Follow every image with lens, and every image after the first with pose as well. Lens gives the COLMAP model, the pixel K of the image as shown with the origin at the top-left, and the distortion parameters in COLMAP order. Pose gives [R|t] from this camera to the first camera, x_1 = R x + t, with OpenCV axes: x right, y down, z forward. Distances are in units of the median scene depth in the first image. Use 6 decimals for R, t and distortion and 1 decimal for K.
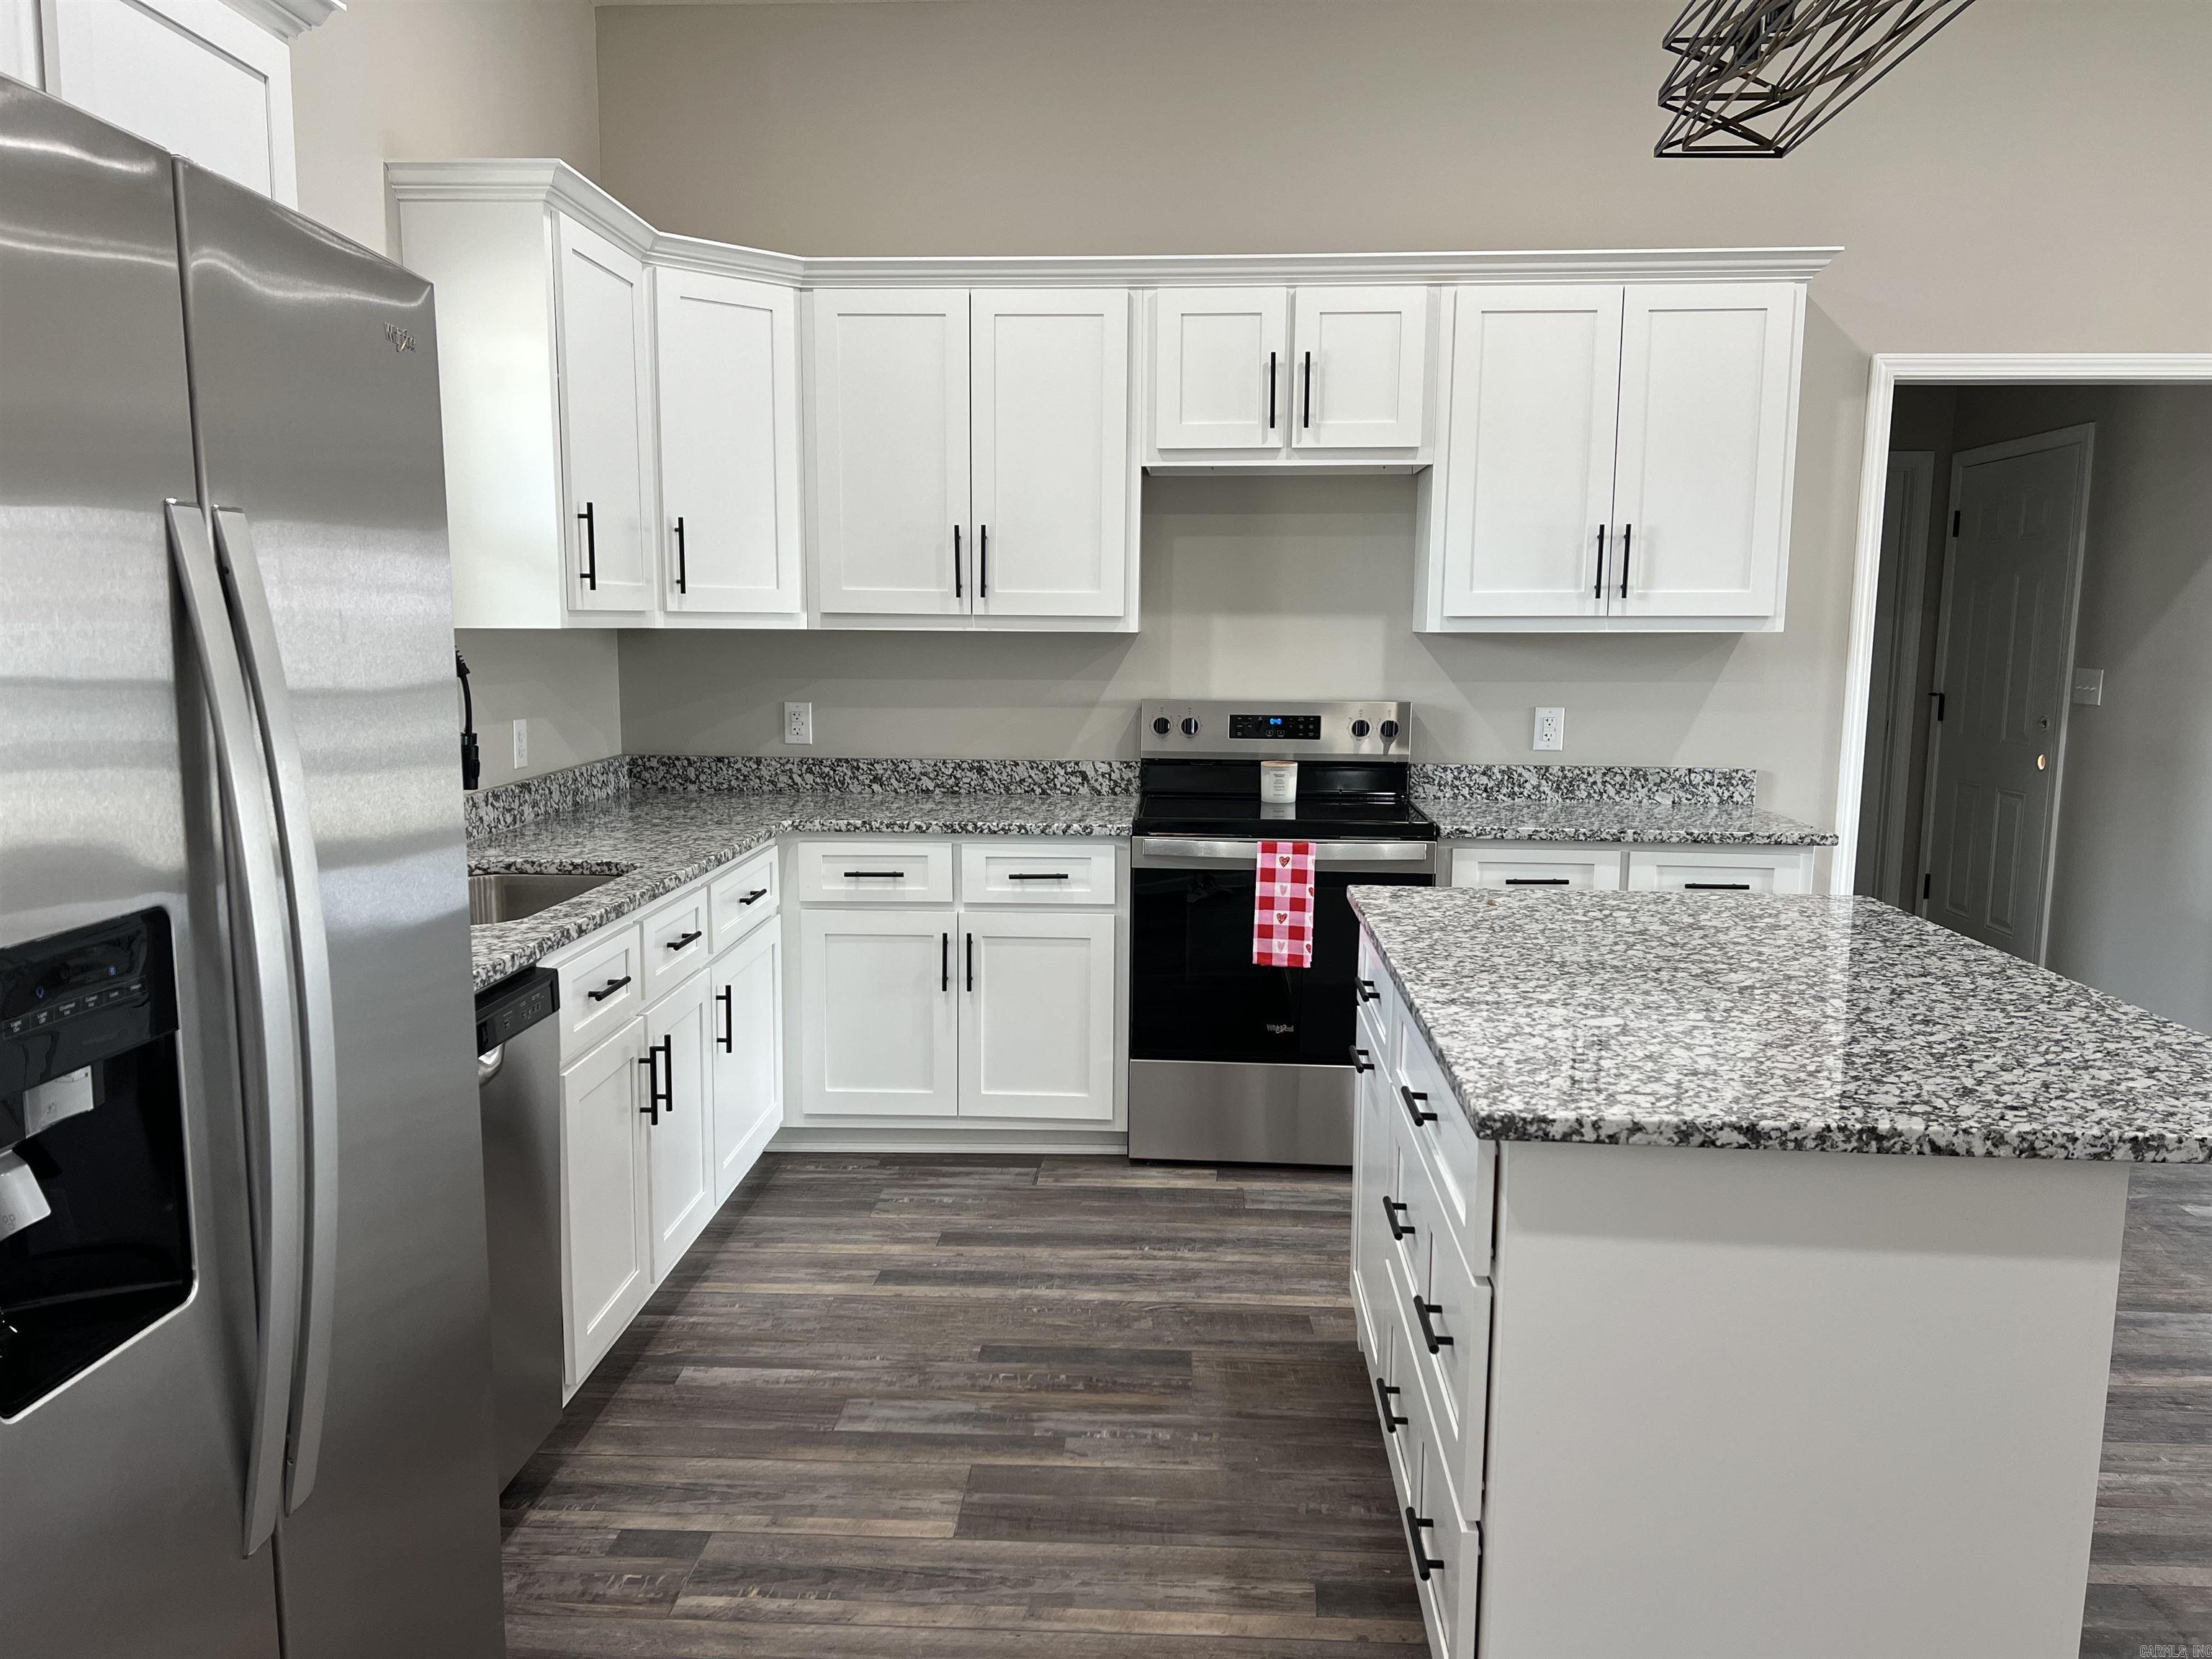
lens RADIAL K [[1642.5, 0, 1100.5], [0, 1642.5, 844.6], [0, 0, 1]] dist [0.091783, -0.128411]
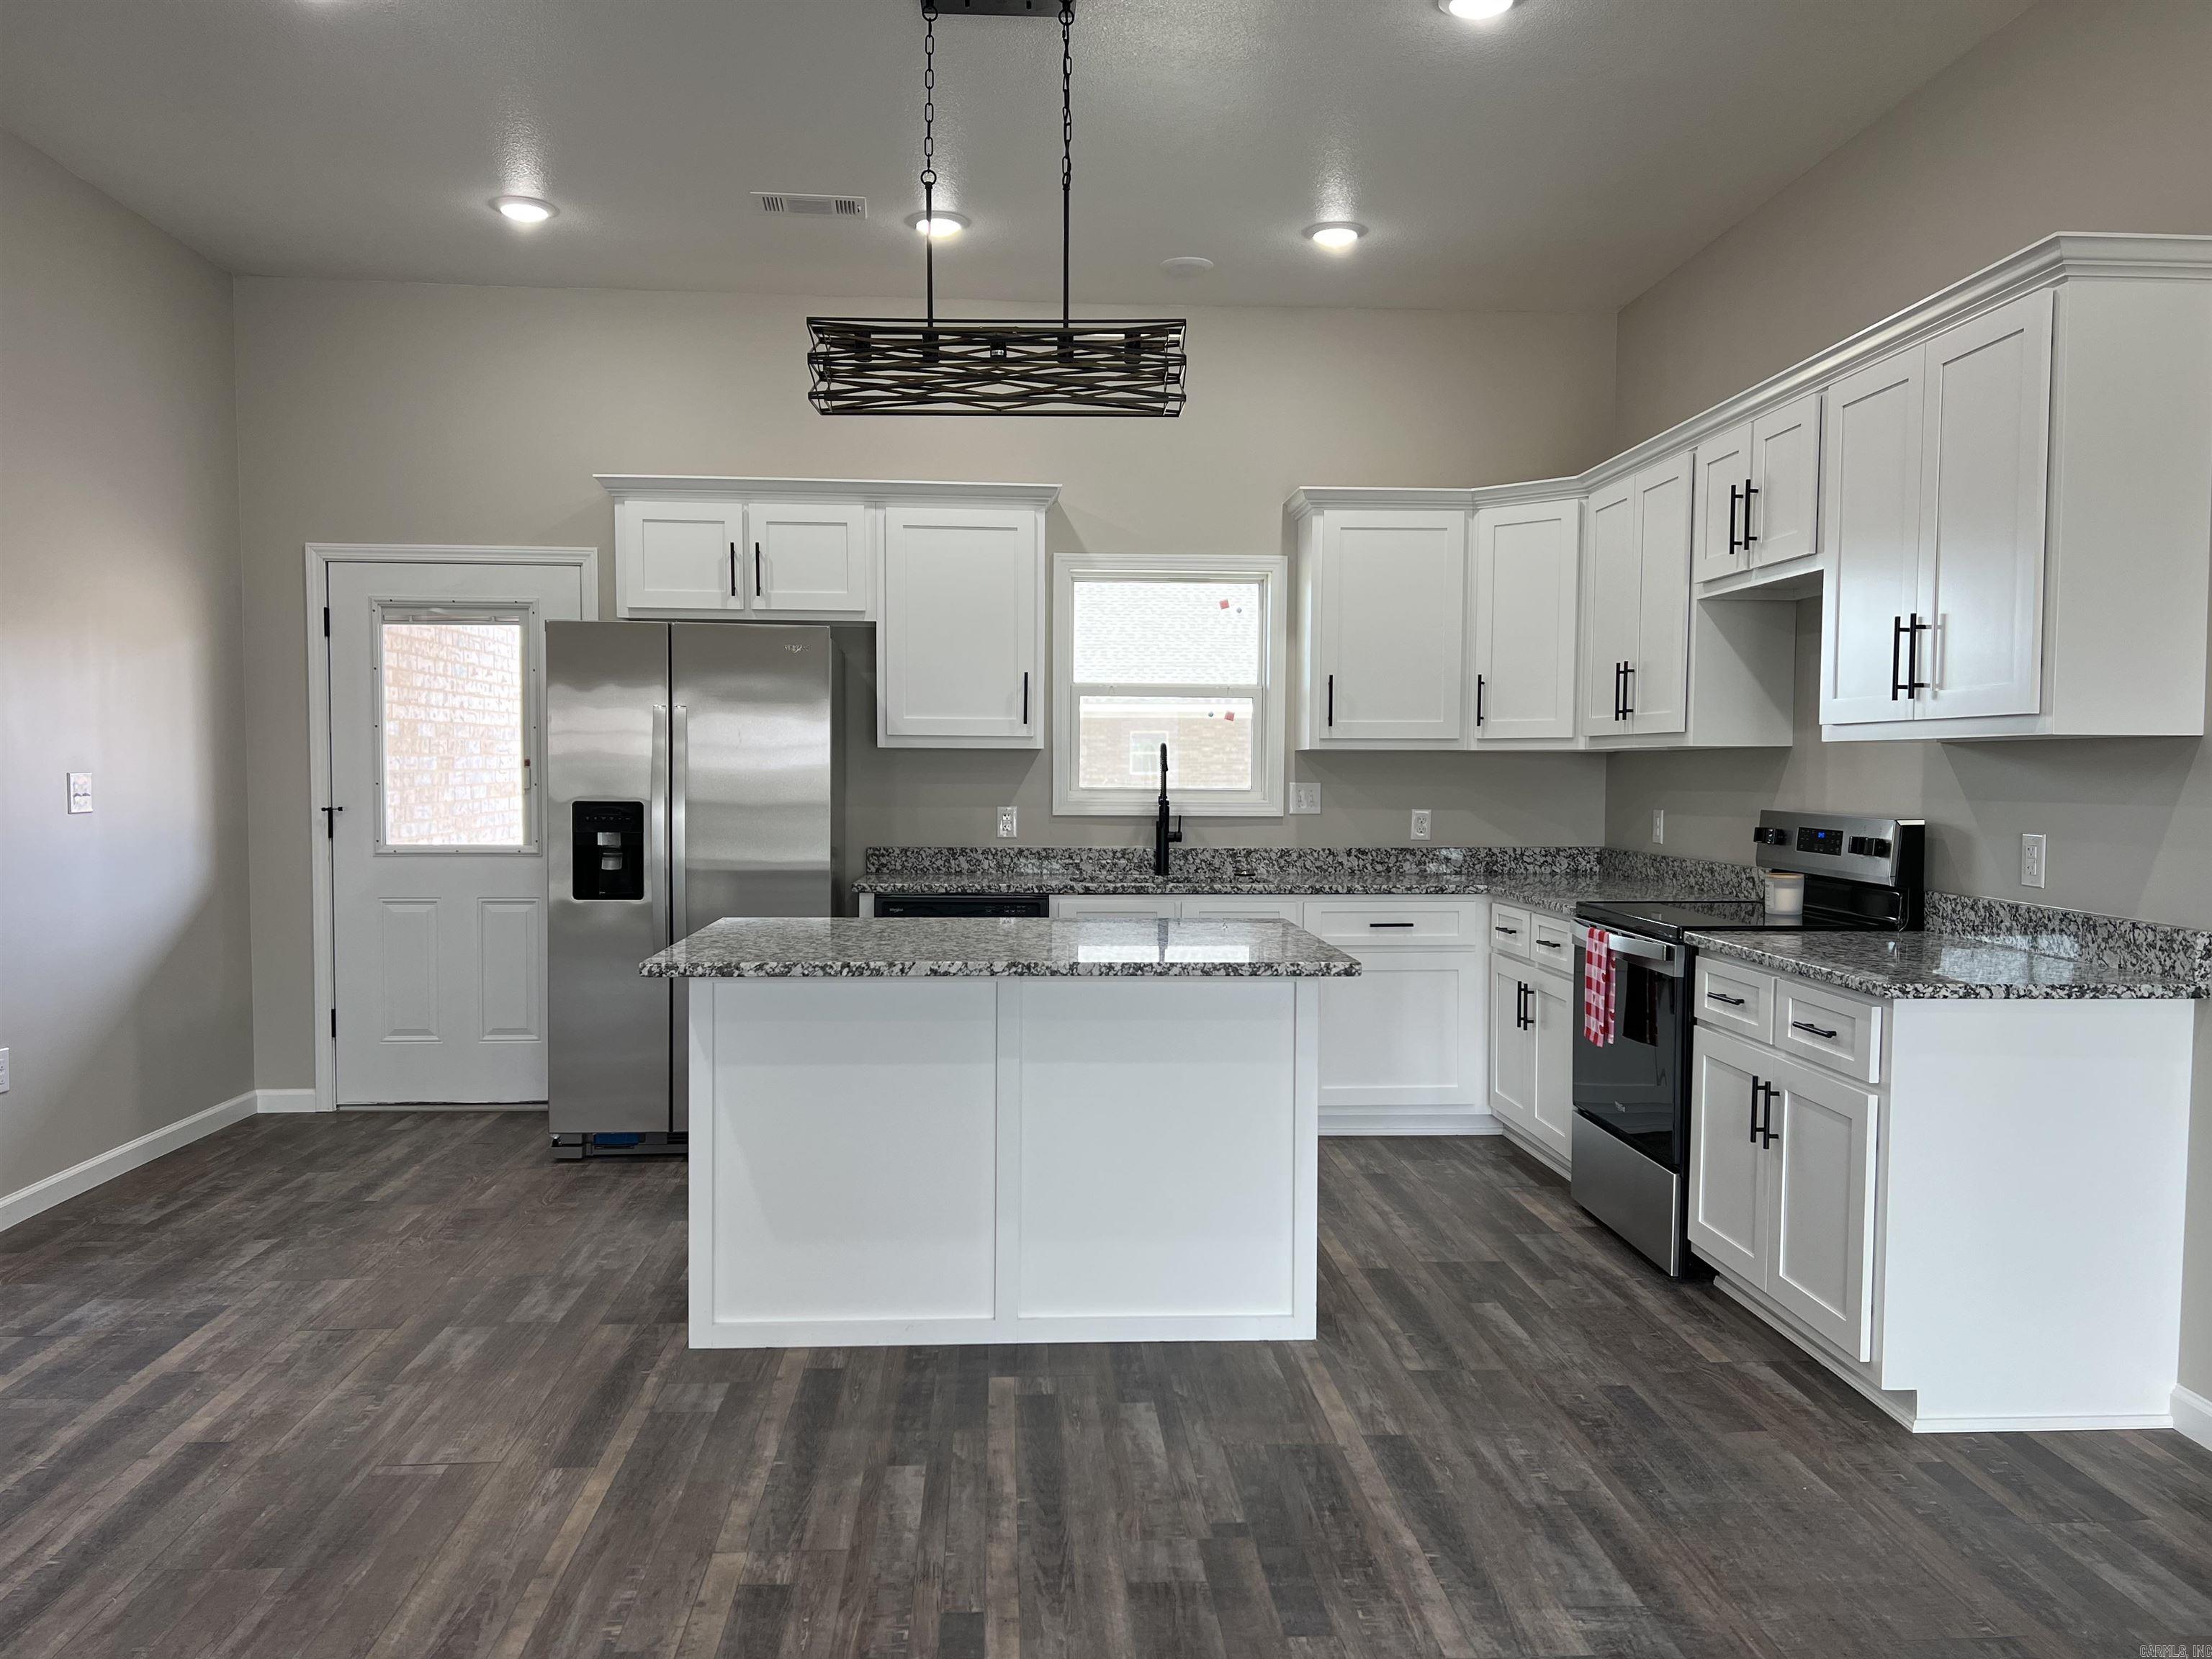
lens RADIAL K [[1642.5, 0, 1100.5], [0, 1642.5, 844.6], [0, 0, 1]] dist [0.091783, -0.128411]
pose [[0.116915, 0.042031, -0.992252, 1.030777], [-0.139412, 0.989906, 0.025505, -0.034998], [0.983308, 0.135350, 0.121594, 0.457679]]
